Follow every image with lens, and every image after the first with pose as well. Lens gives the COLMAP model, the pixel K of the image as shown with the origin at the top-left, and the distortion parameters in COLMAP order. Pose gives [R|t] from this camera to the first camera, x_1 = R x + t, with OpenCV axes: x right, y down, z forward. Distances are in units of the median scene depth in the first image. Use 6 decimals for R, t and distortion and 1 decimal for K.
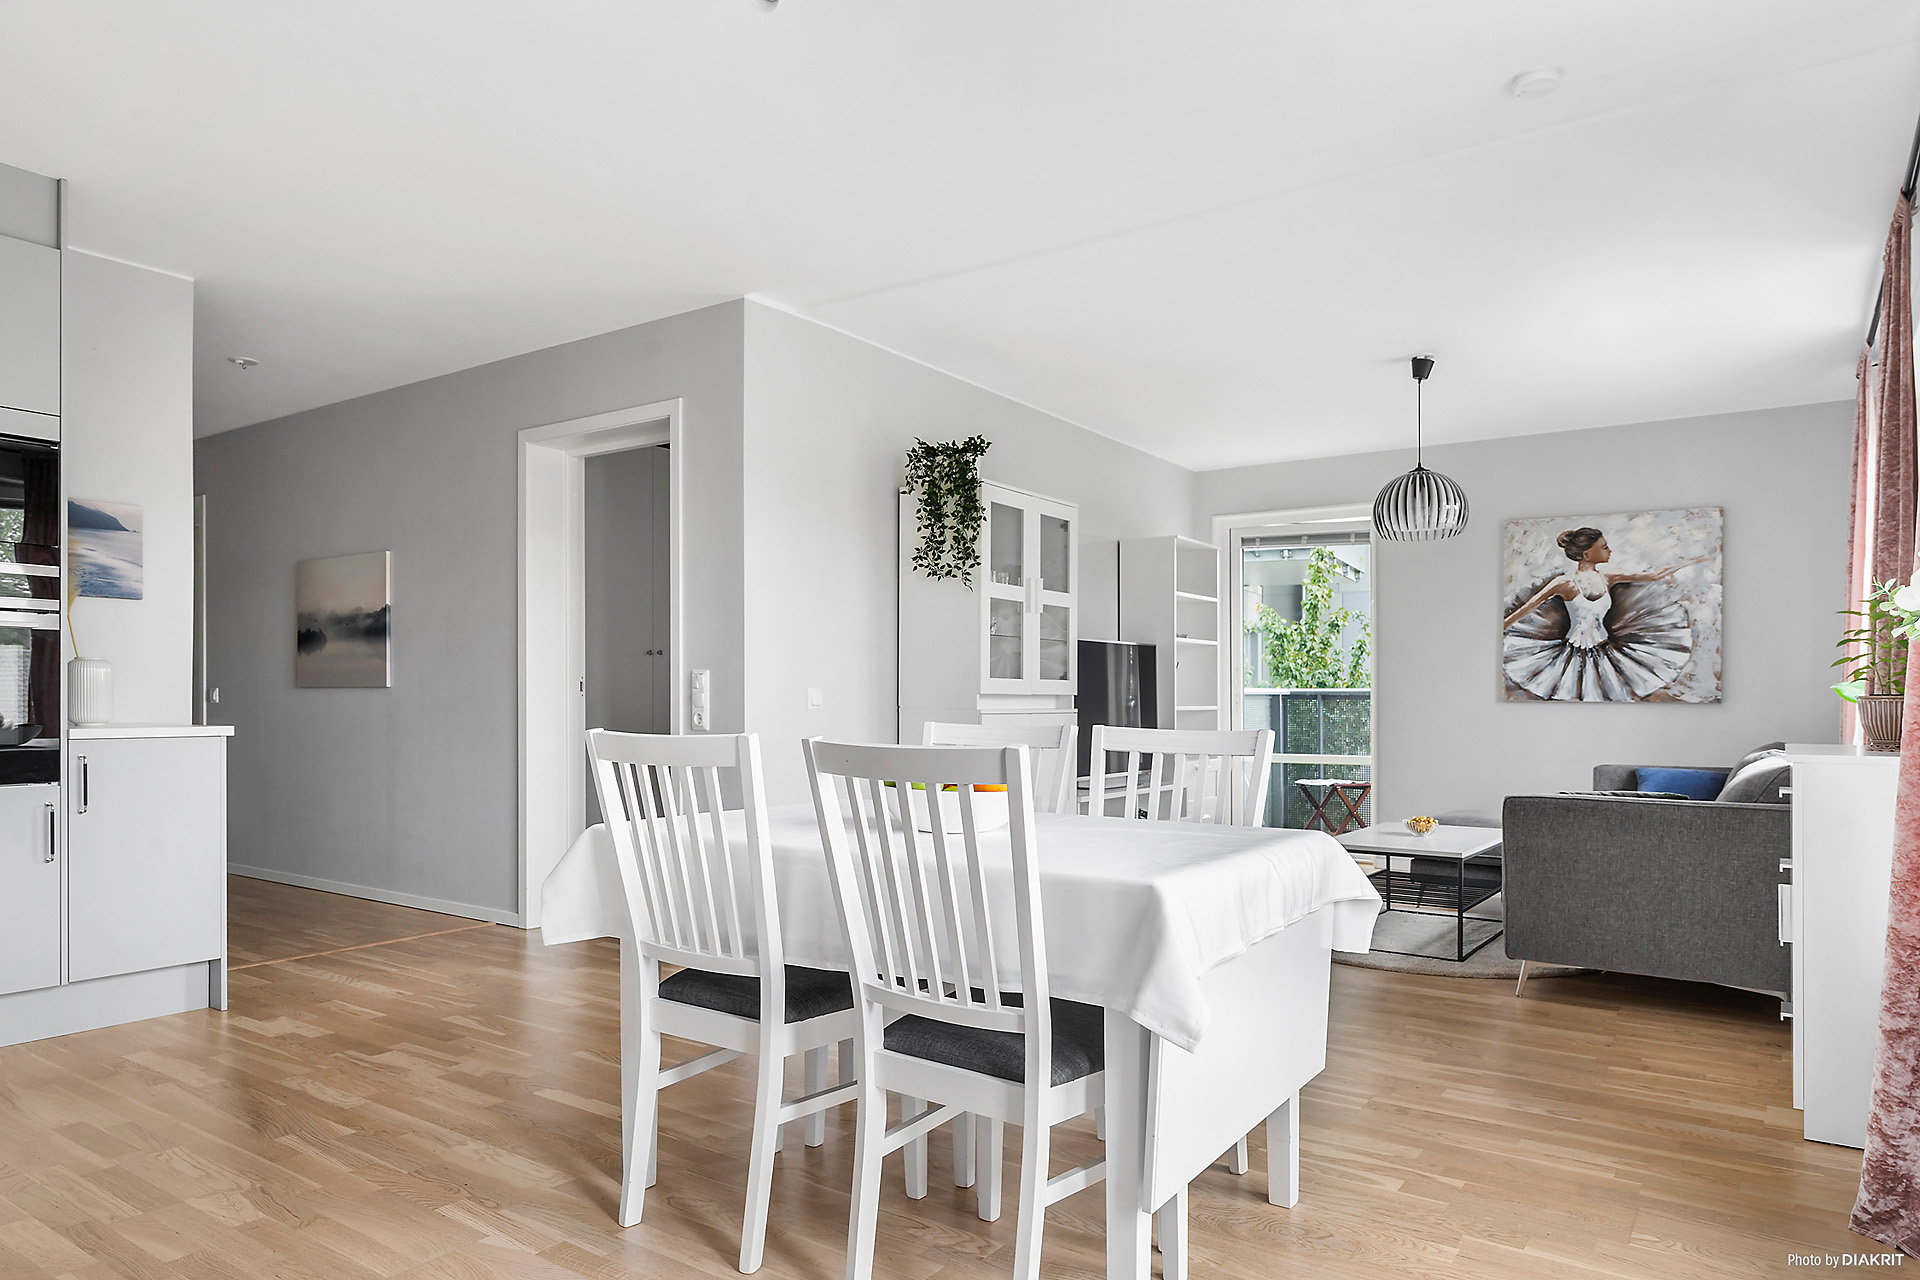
lens RADIAL K [[1207.1, 0, 923.5], [0, 1207.1, 649.6], [0, 0, 1]] dist [-0.004369, -0.000987]
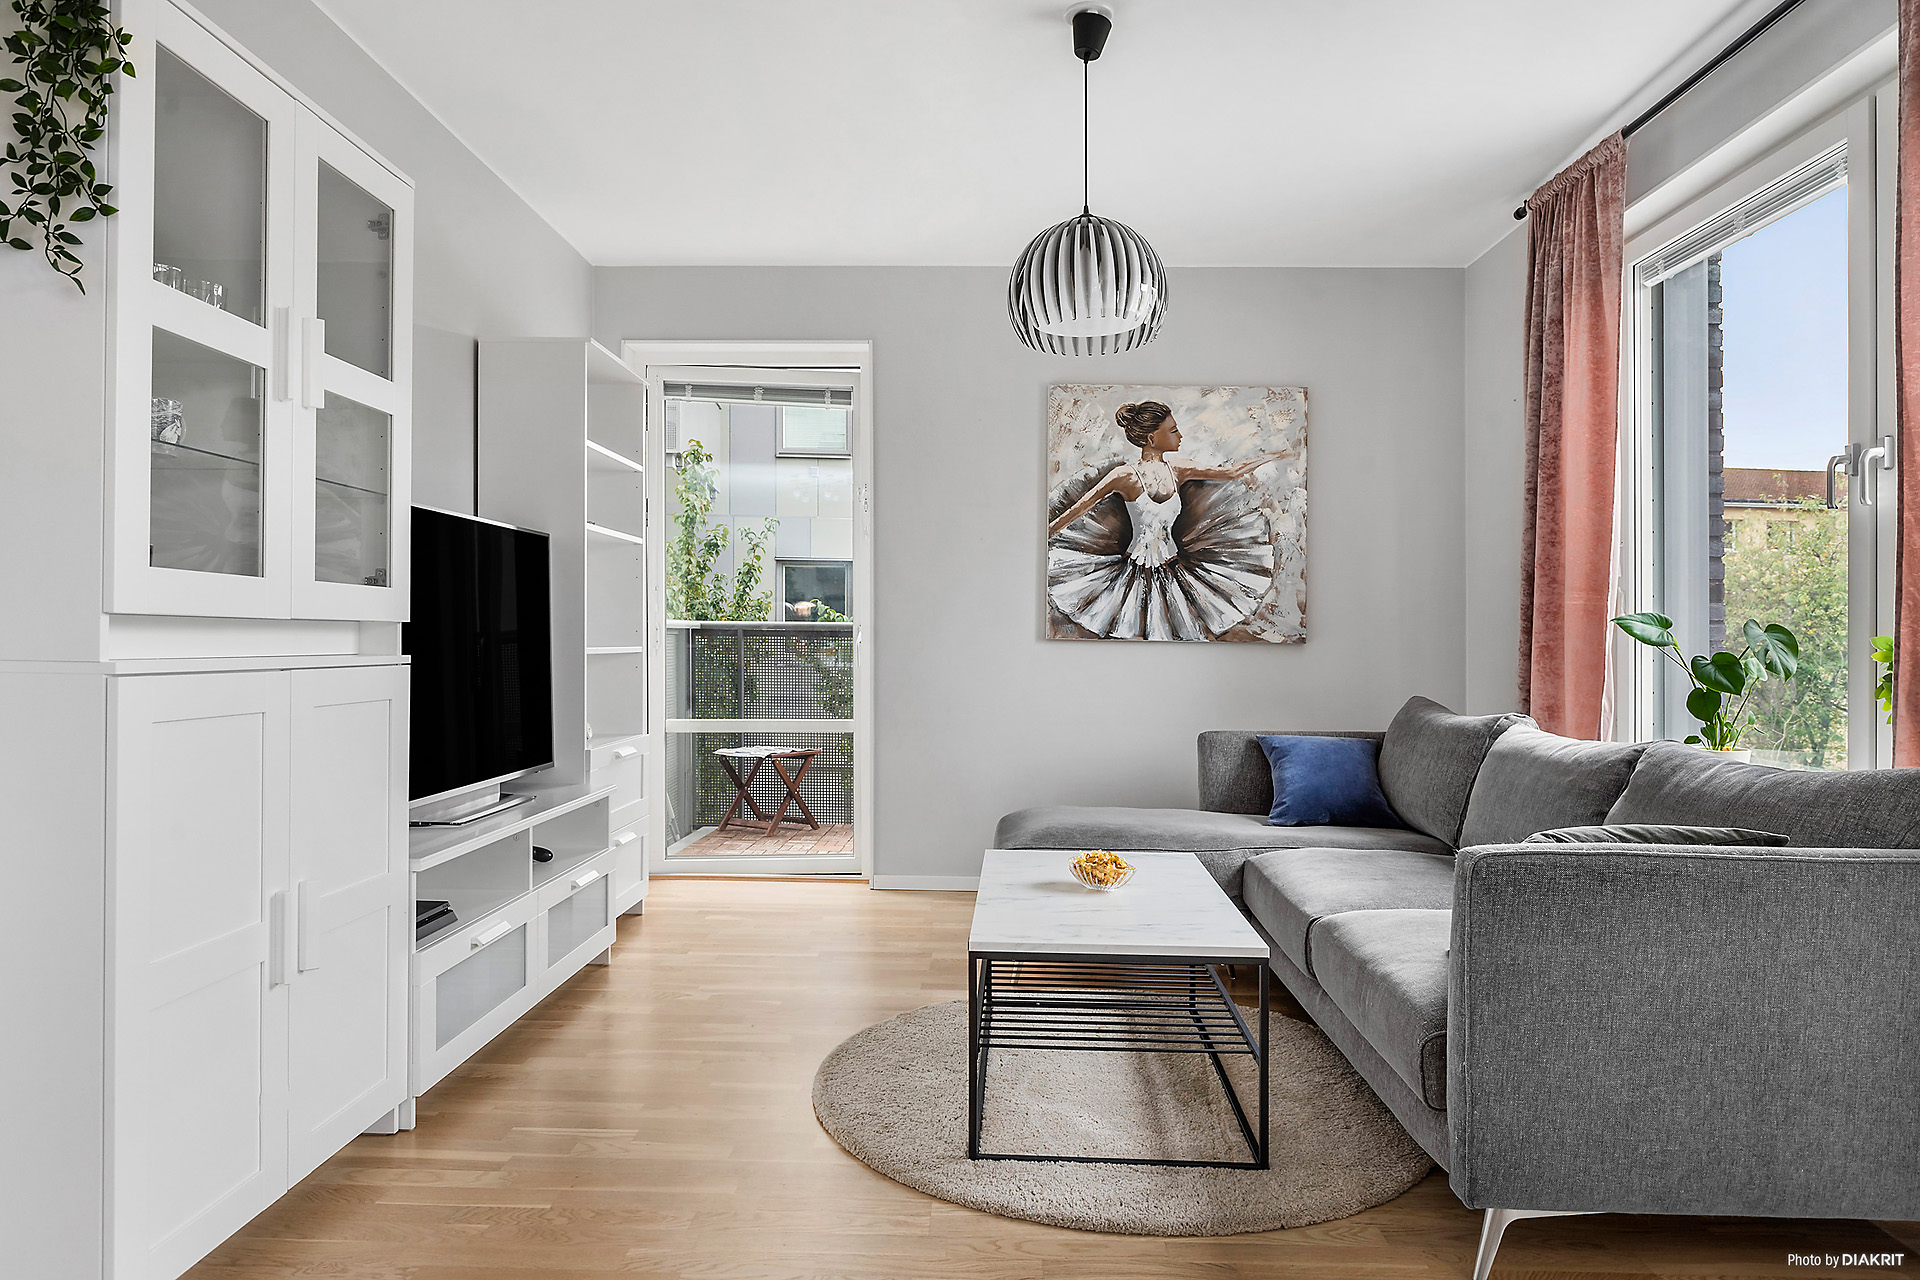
lens RADIAL K [[1207.1, 0, 923.5], [0, 1207.1, 649.6], [0, 0, 1]] dist [-0.004369, -0.000987]
pose [[0.842524, -0.000852, 0.538658, 0.043383], [-0.027564, 0.998620, 0.044694, 0.019907], [-0.537953, -0.052503, 0.841338, 0.467634]]
